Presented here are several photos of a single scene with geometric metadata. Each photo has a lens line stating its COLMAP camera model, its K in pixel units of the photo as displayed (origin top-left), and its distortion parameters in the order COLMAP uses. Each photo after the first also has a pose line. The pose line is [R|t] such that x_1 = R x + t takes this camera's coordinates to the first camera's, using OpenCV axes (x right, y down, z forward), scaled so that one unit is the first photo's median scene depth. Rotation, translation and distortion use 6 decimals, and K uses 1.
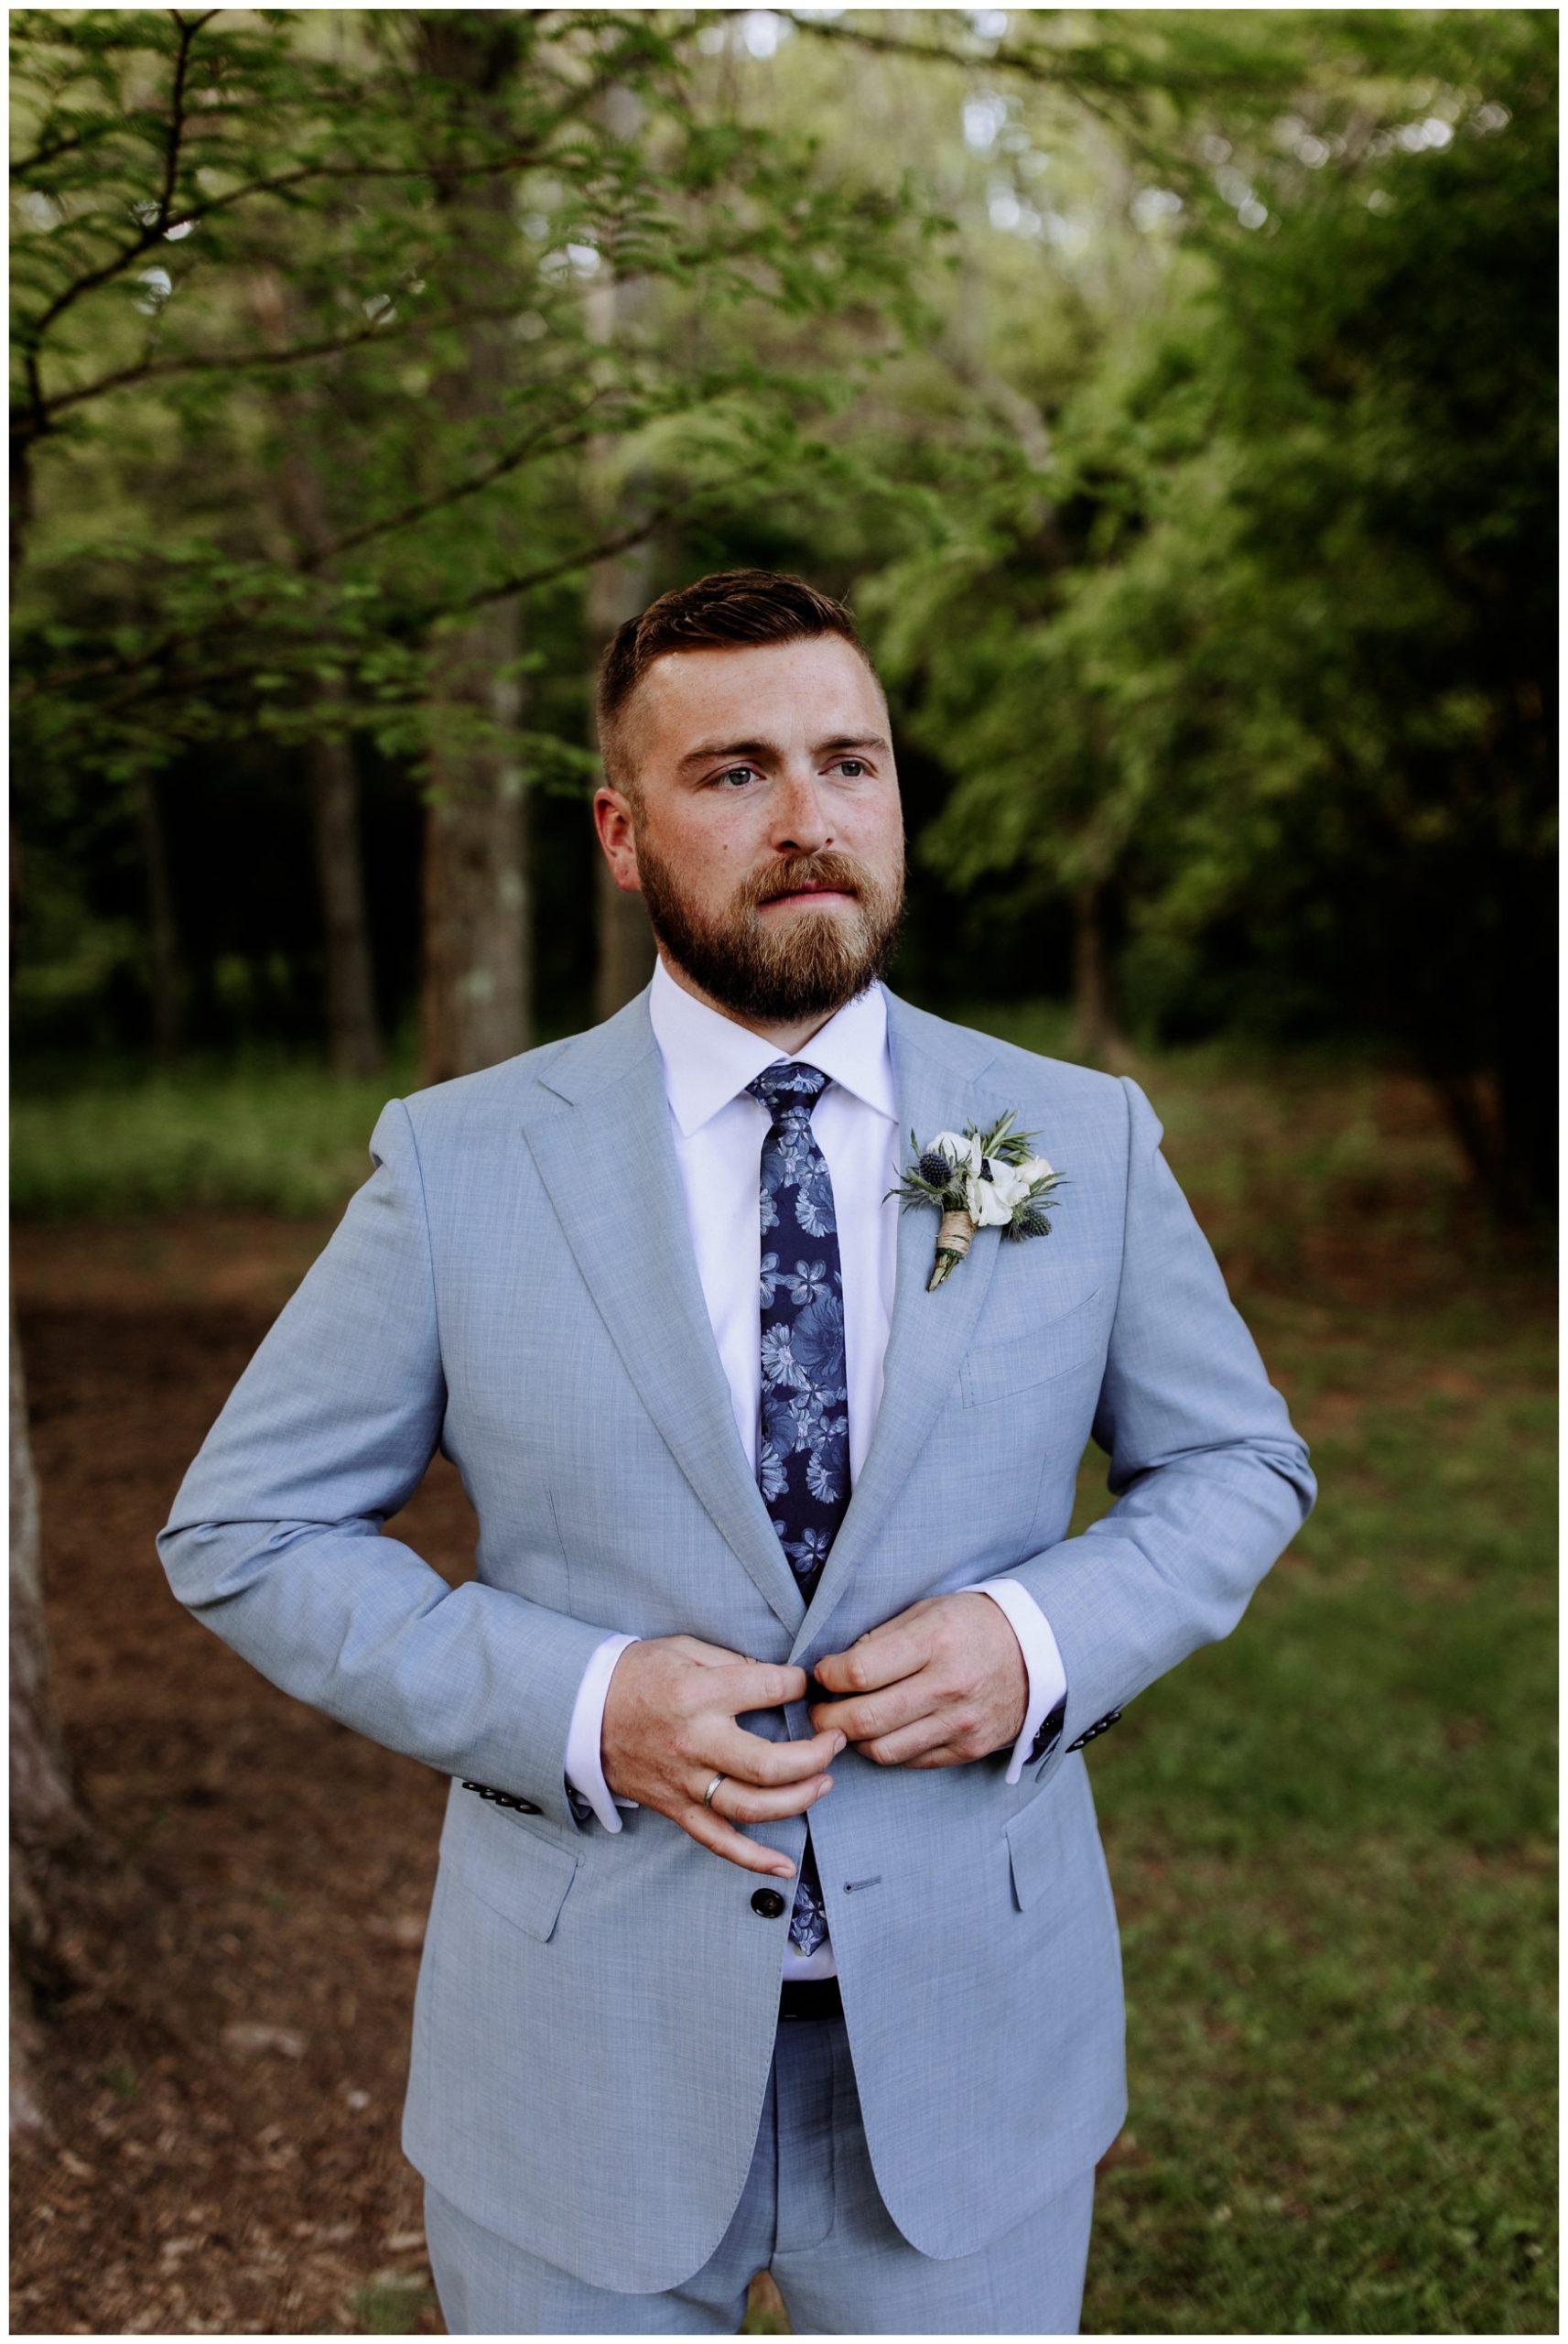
lens RADIAL K [[2262.3, 0, 779.7], [0, 2262.3, 1109.9], [0, 0, 1]] dist [-0.022619, 0.021676]
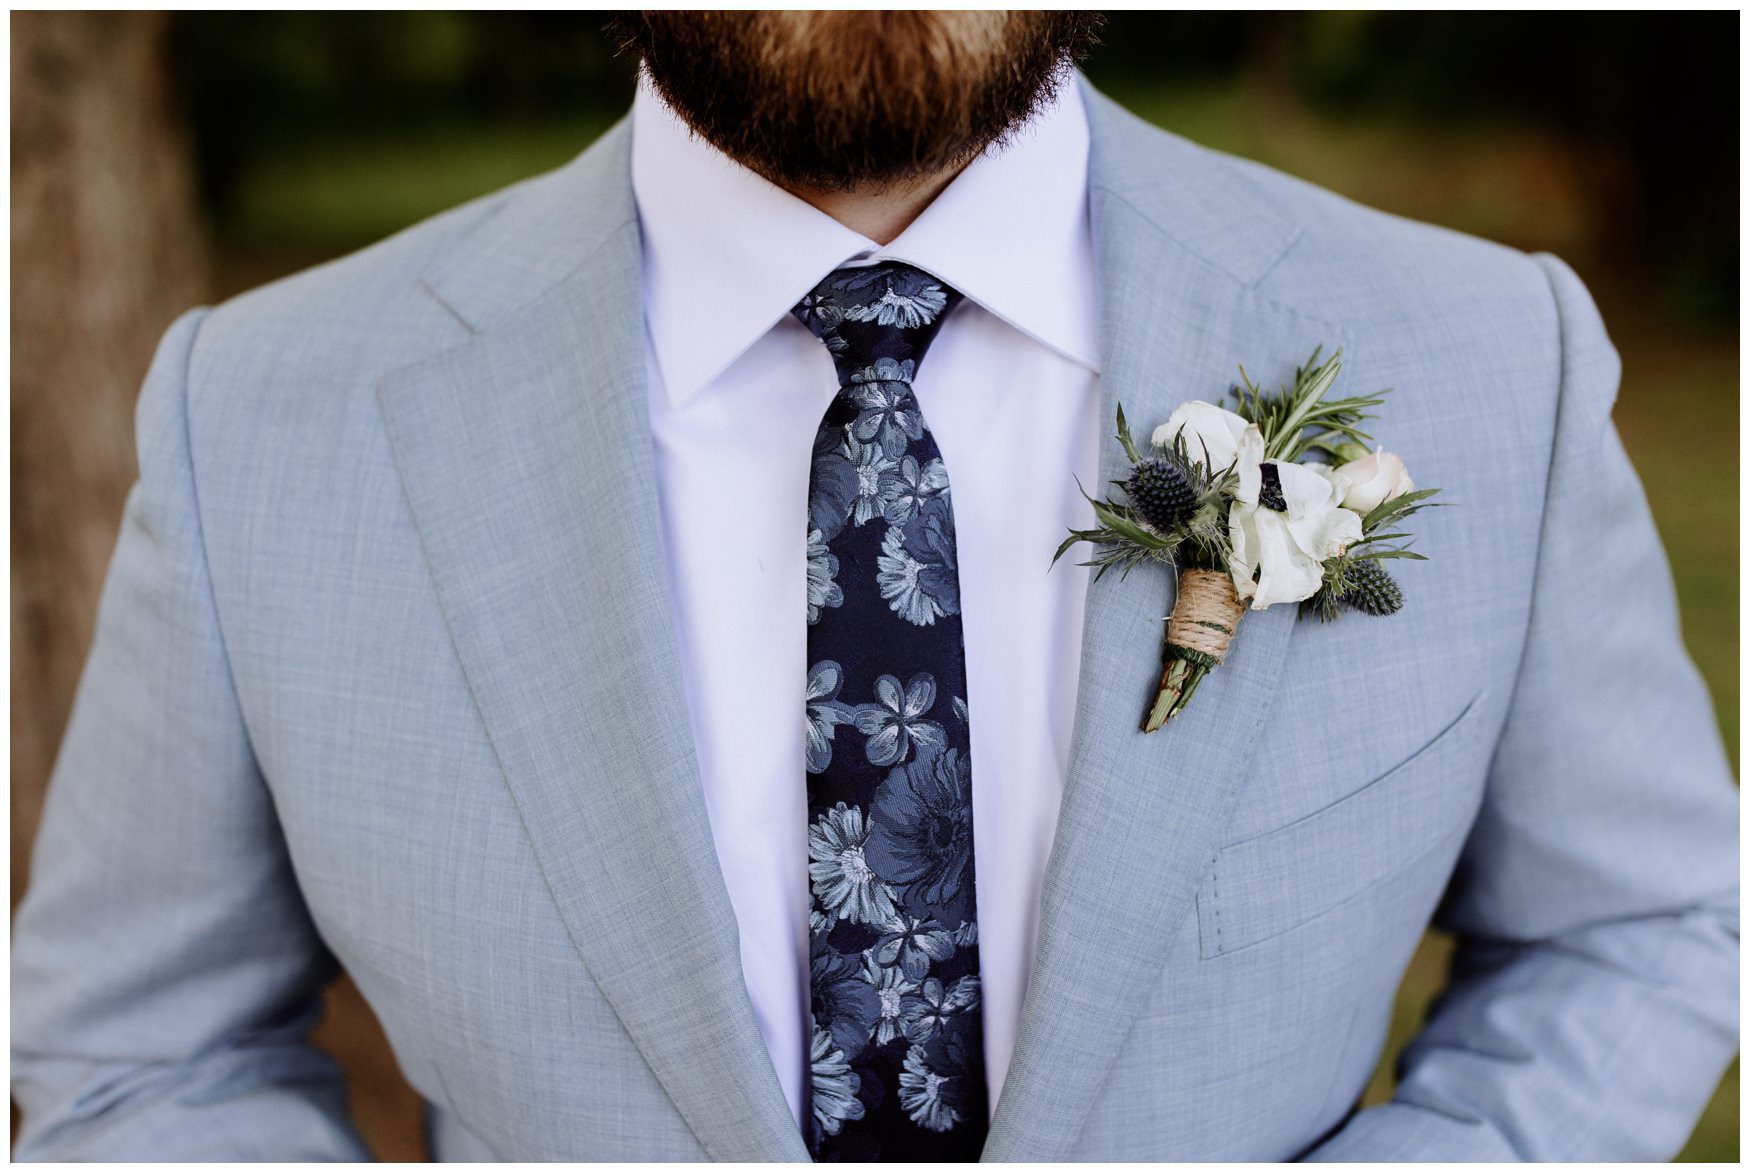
lens RADIAL K [[1689.3, 0, 905.1], [0, 1689.3, 591.5], [0, 0, 1]] dist [-0.022619, 0.021676]
pose [[0.994025, 0.024495, -0.106373, 0.051708], [0.006160, 0.960356, 0.278708, -0.054304], [0.108983, -0.277698, 0.954467, 0.637999]]
